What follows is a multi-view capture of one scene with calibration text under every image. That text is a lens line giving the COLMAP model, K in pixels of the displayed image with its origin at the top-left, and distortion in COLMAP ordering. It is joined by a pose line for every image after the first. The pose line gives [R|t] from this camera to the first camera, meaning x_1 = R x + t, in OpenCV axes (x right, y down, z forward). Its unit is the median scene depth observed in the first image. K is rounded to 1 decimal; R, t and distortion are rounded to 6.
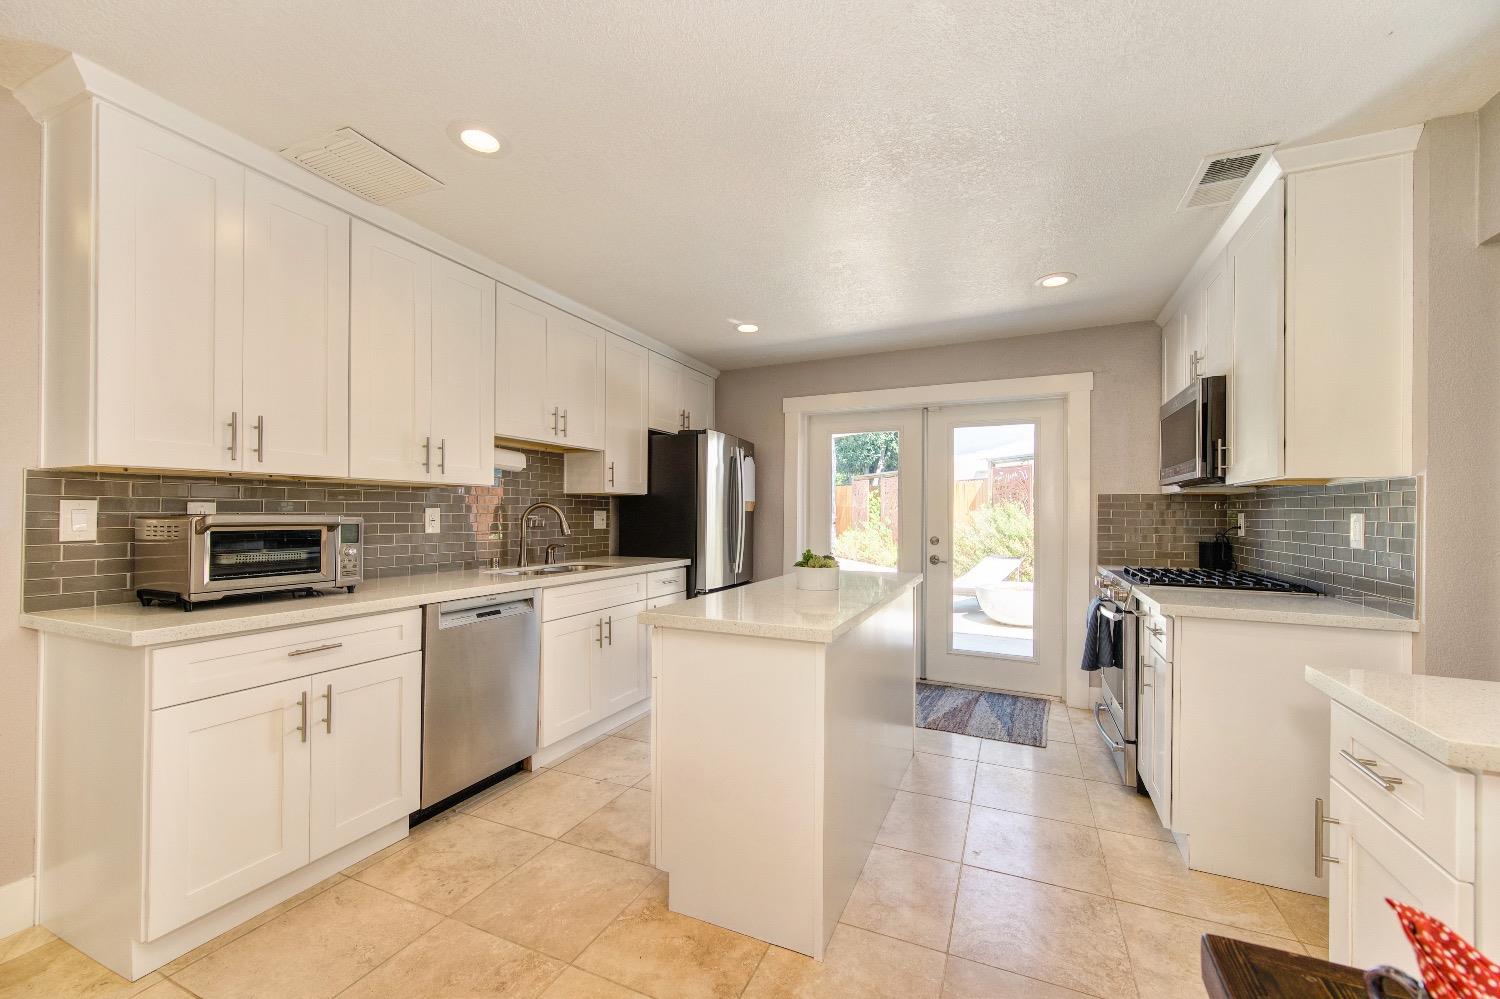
lens RADIAL K [[591.9, 0, 753.7], [0, 591.9, 503.3], [0, 0, 1]] dist [-0.003189, -0.000092]
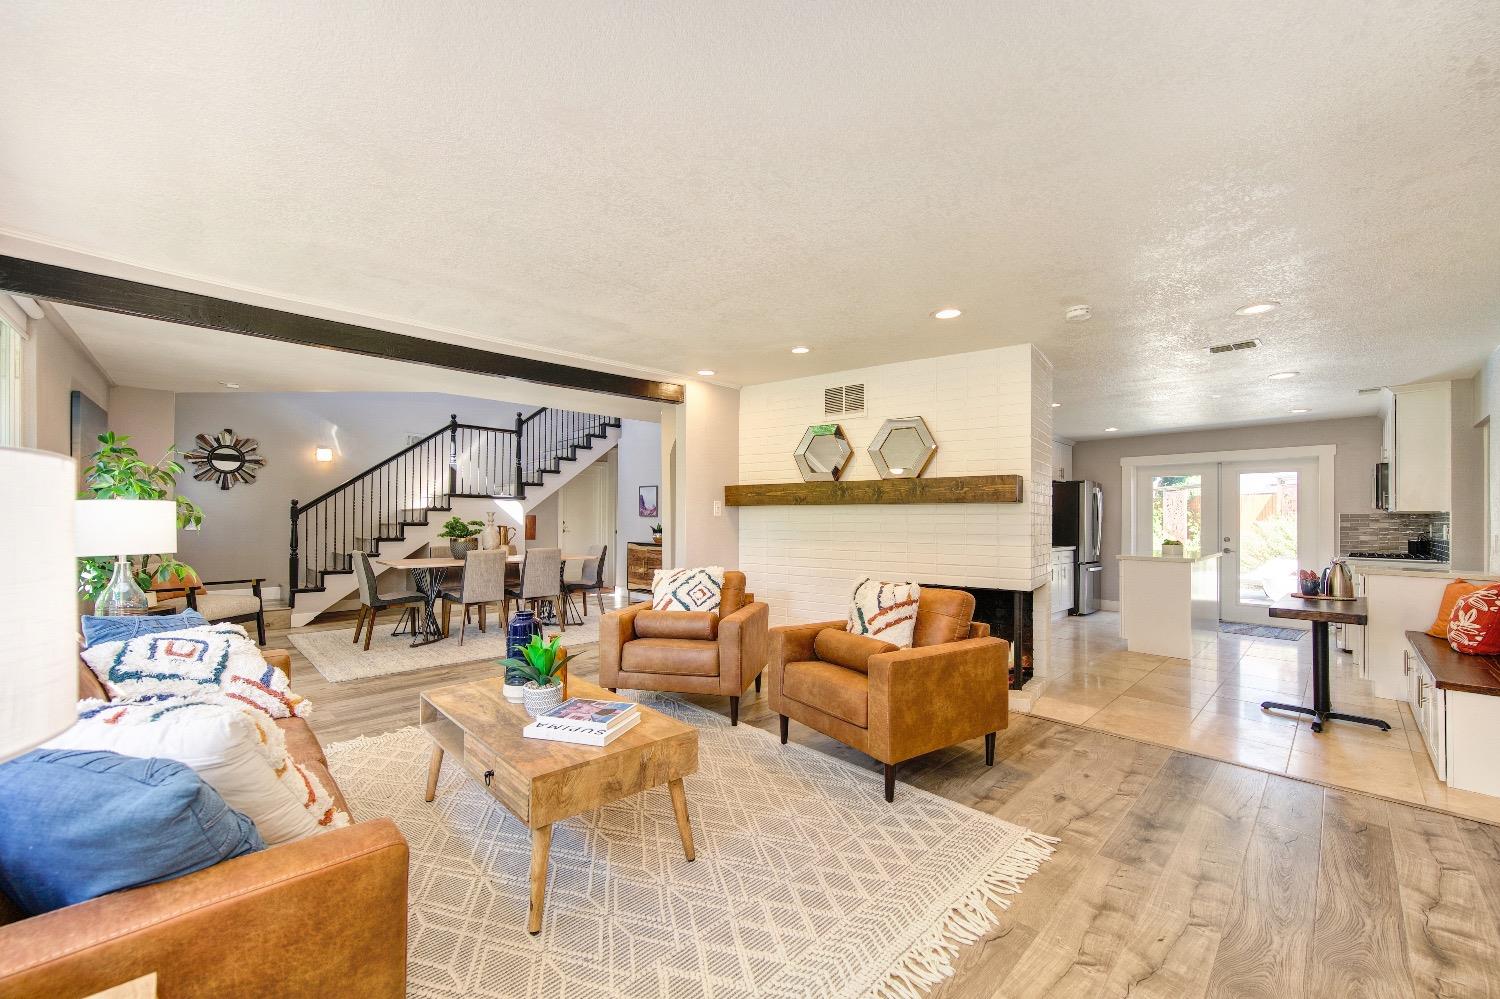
lens RADIAL K [[590.5, 0, 756.4], [0, 590.5, 510.0], [0, 0, 1]] dist [0.000026, 0.000551]
pose [[0.933570, -0.004197, -0.358371, -0.428893], [0.003474, 0.999990, -0.002664, -0.027401], [0.358378, 0.001242, 0.933576, -1.319792]]
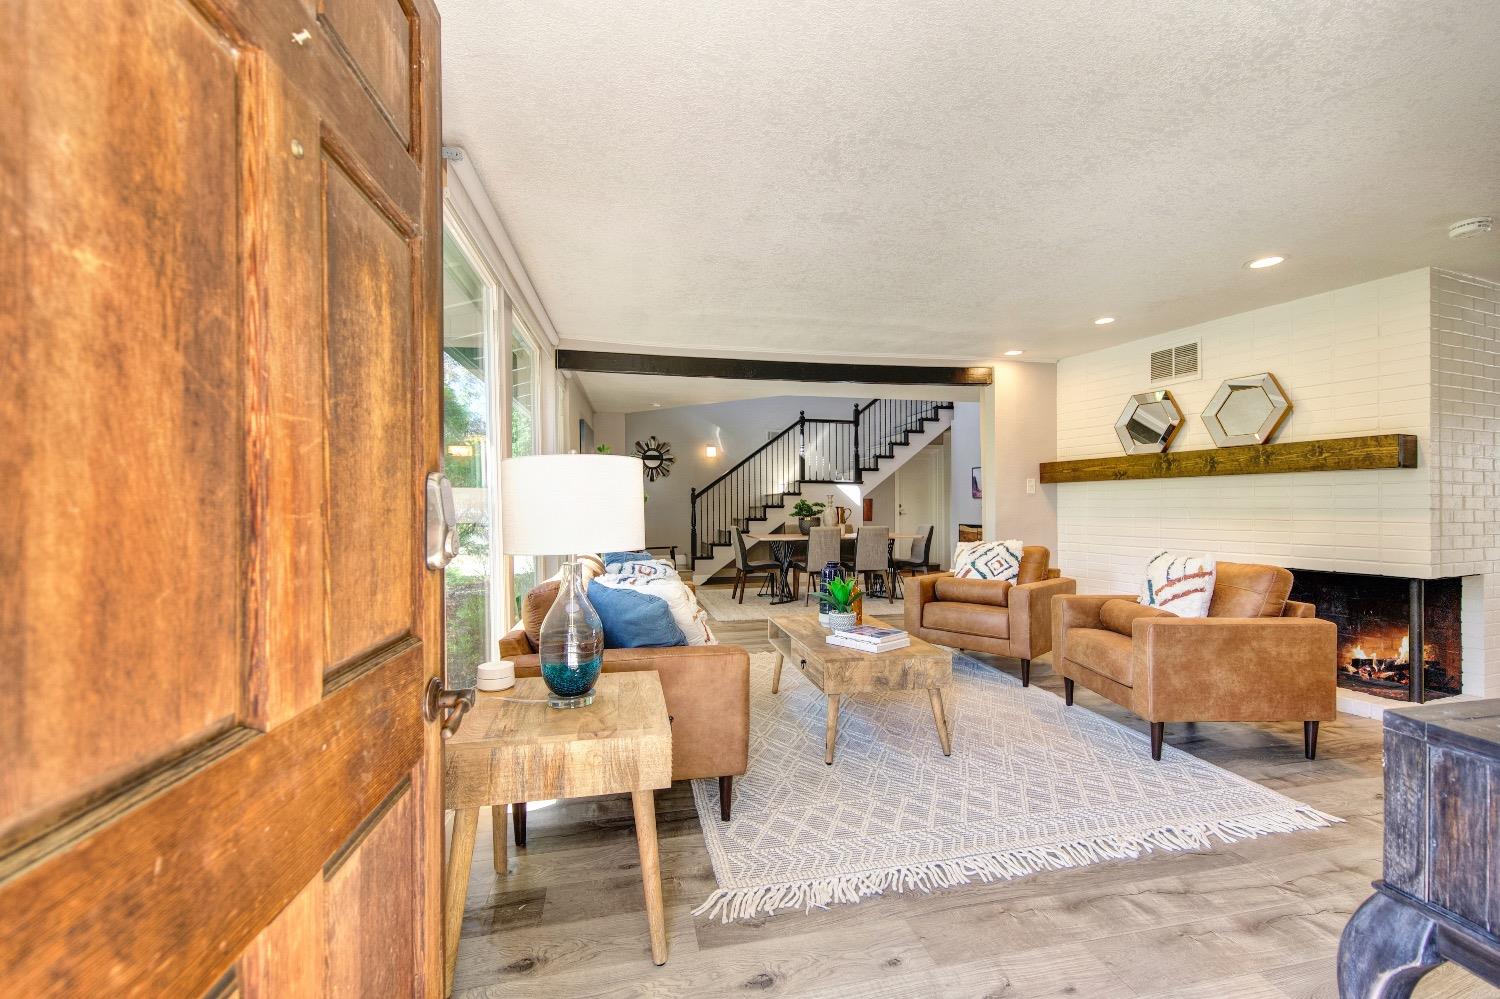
lens RADIAL K [[646.6, 0, 760.8], [0, 646.6, 502.3], [0, 0, 1]] dist [-0.001110, -0.000243]
pose [[0.602989, -0.009013, -0.797698, -0.185263], [0.015504, 0.999880, 0.000423, -0.007114], [0.797599, -0.012622, 0.603056, -1.475530]]
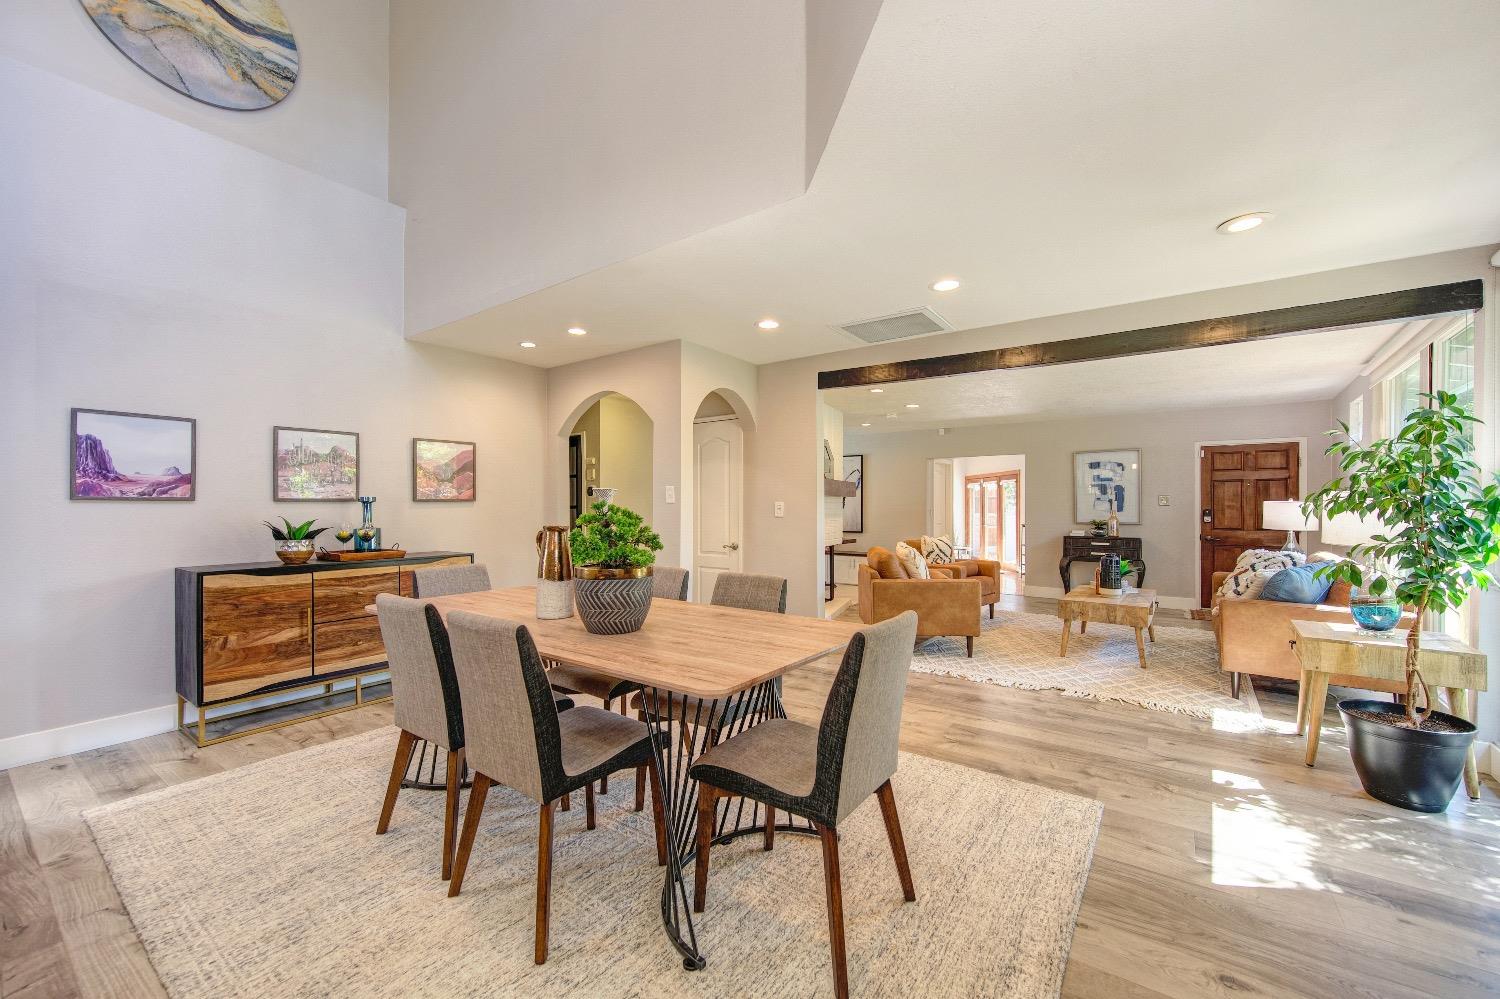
lens RADIAL K [[590.5, 0, 756.4], [0, 590.5, 510.0], [0, 0, 1]] dist [0.000026, 0.000551]
pose [[0.193815, -0.007849, 0.981007, -2.347374], [-0.010504, 0.999894, 0.010075, -0.012997], [-0.980982, -0.012257, 0.193712, -0.274507]]
